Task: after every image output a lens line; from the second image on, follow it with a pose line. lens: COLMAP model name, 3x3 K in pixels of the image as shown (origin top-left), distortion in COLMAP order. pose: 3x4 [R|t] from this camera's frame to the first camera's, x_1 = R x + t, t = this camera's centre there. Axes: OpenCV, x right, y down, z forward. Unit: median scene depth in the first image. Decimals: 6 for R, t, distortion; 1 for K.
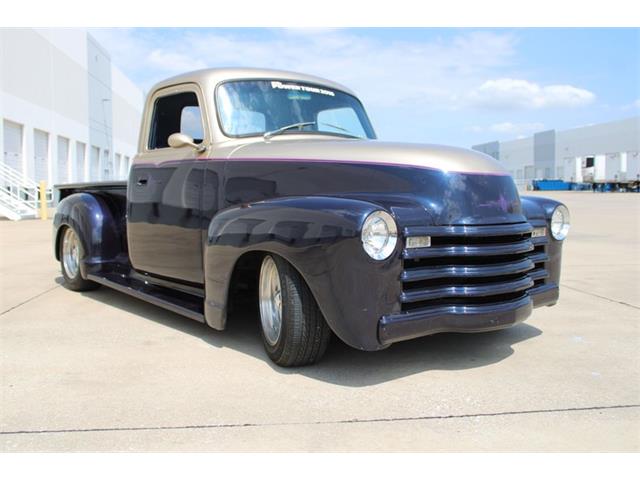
lens RADIAL K [[604.3, 0, 318.1], [0, 604.3, 235.7], [0, 0, 1]] dist [-0.084402, 0.000000]
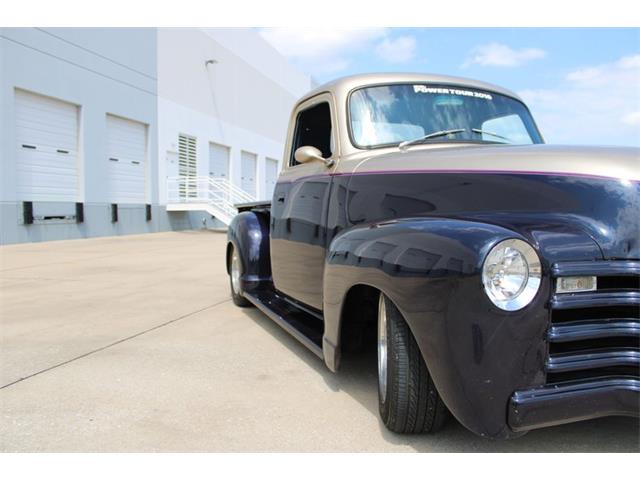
lens RADIAL K [[533.4, 0, 322.3], [0, 533.4, 239.0], [0, 0, 1]] dist [-0.152697, 0.113878]
pose [[0.936821, 0.014068, -0.349526, 0.068396], [-0.020303, 0.999693, -0.014180, -0.018190], [0.349219, 0.020381, 0.936819, 0.237948]]
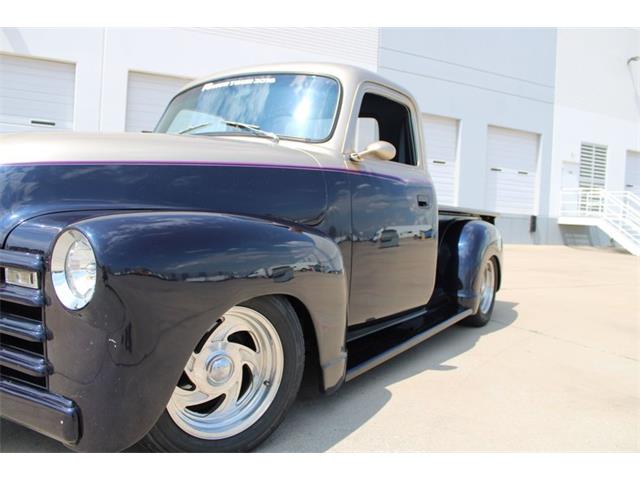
lens RADIAL K [[533.4, 0, 323.9], [0, 533.4, 237.0], [0, 0, 1]] dist [-0.152697, 0.113878]
pose [[0.332692, 0.058034, -0.941248, 0.729967], [-0.114958, 0.993157, 0.020602, -0.066323], [0.936002, 0.101350, 0.337087, 0.922180]]
